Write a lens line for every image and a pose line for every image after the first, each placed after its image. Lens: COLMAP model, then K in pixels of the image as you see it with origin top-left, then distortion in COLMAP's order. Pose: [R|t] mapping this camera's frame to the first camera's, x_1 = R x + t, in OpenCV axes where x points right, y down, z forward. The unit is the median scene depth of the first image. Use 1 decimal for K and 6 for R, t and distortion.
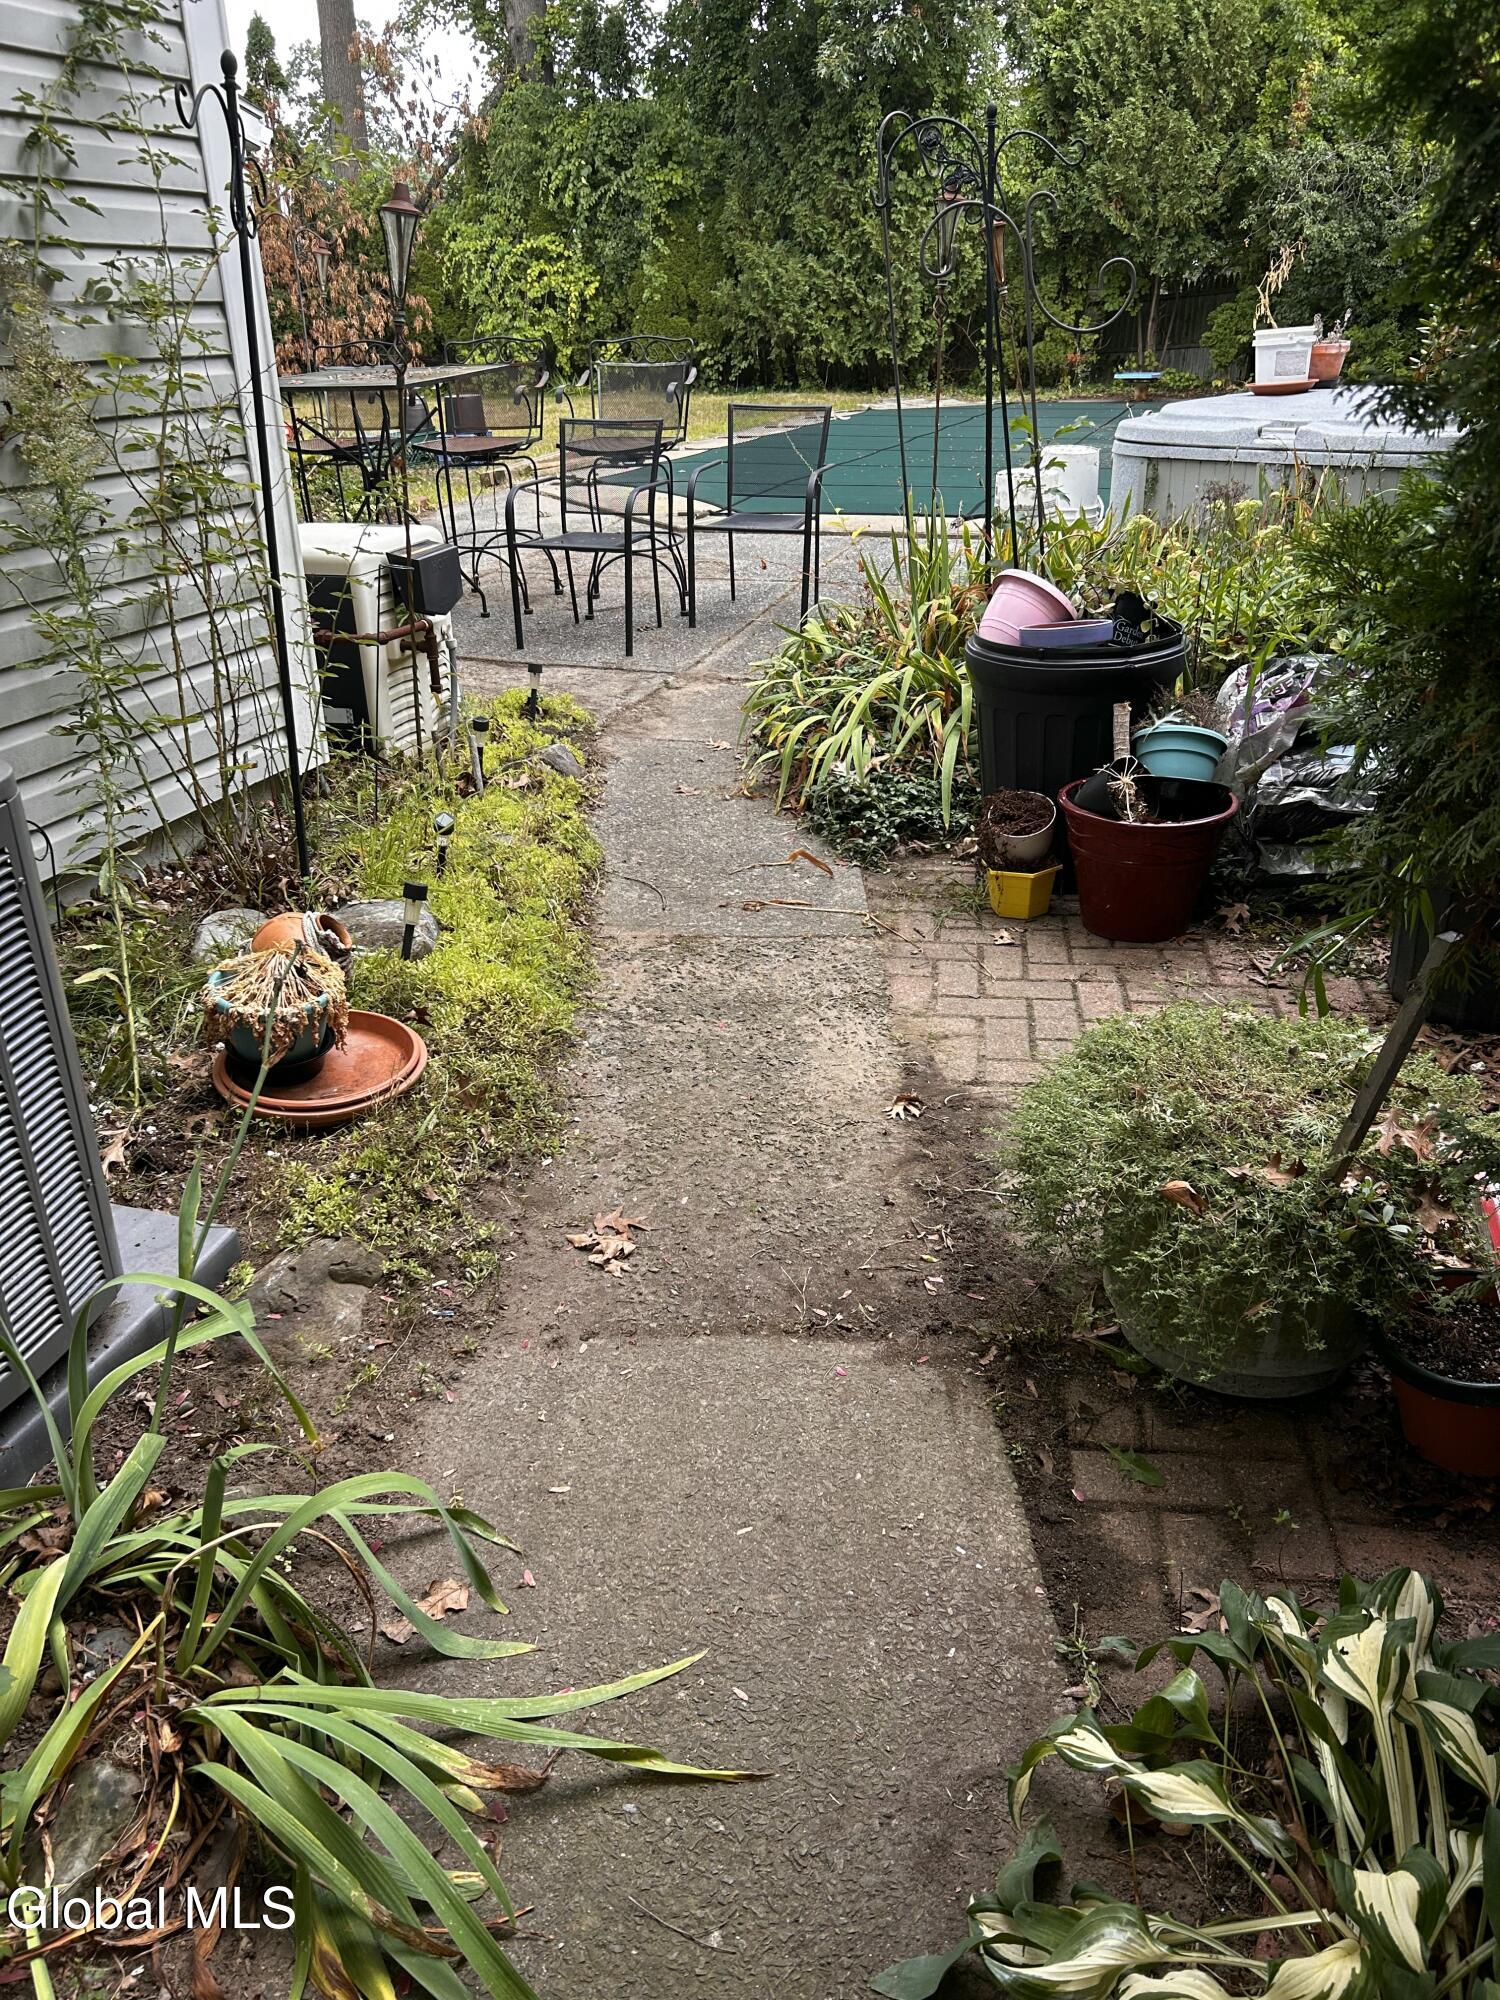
lens RADIAL K [[1518.5, 0, 730.4], [0, 1518.5, 1012.5], [0, 0, 1]] dist [0.037626, -0.051366]
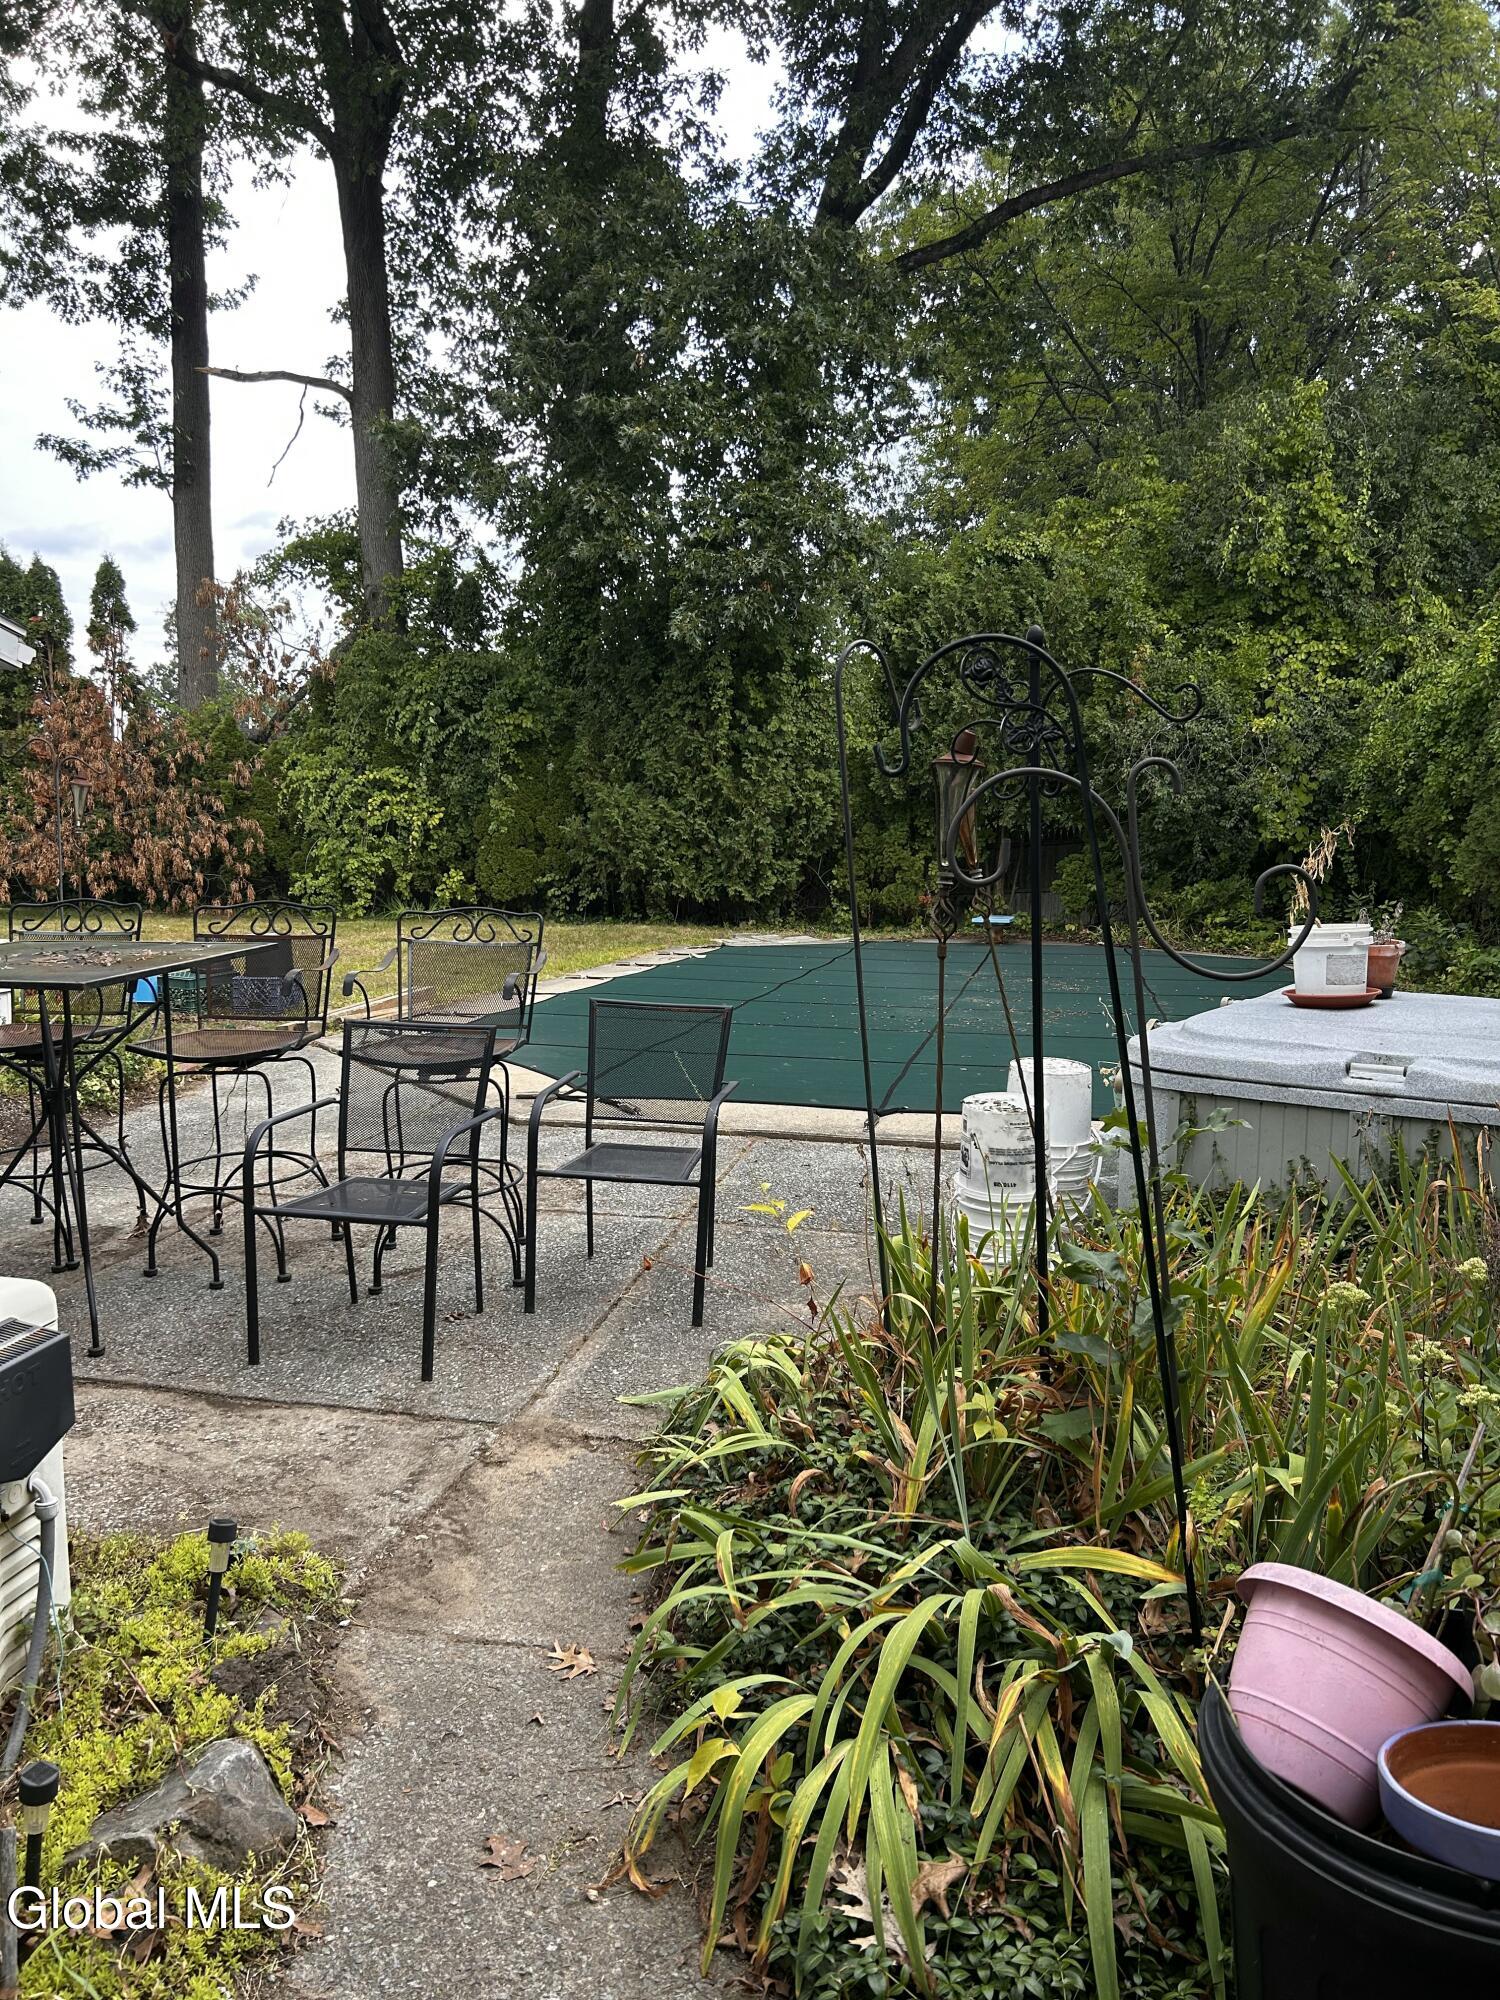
lens RADIAL K [[1518.5, 0, 749.5], [0, 1518.5, 1003.3], [0, 0, 1]] dist [0.037626, -0.051366]
pose [[0.992946, 0.018687, 0.117088, -0.003143], [0.019254, 0.948983, -0.314739, -0.054026], [-0.116996, 0.314773, 0.941929, 0.101004]]
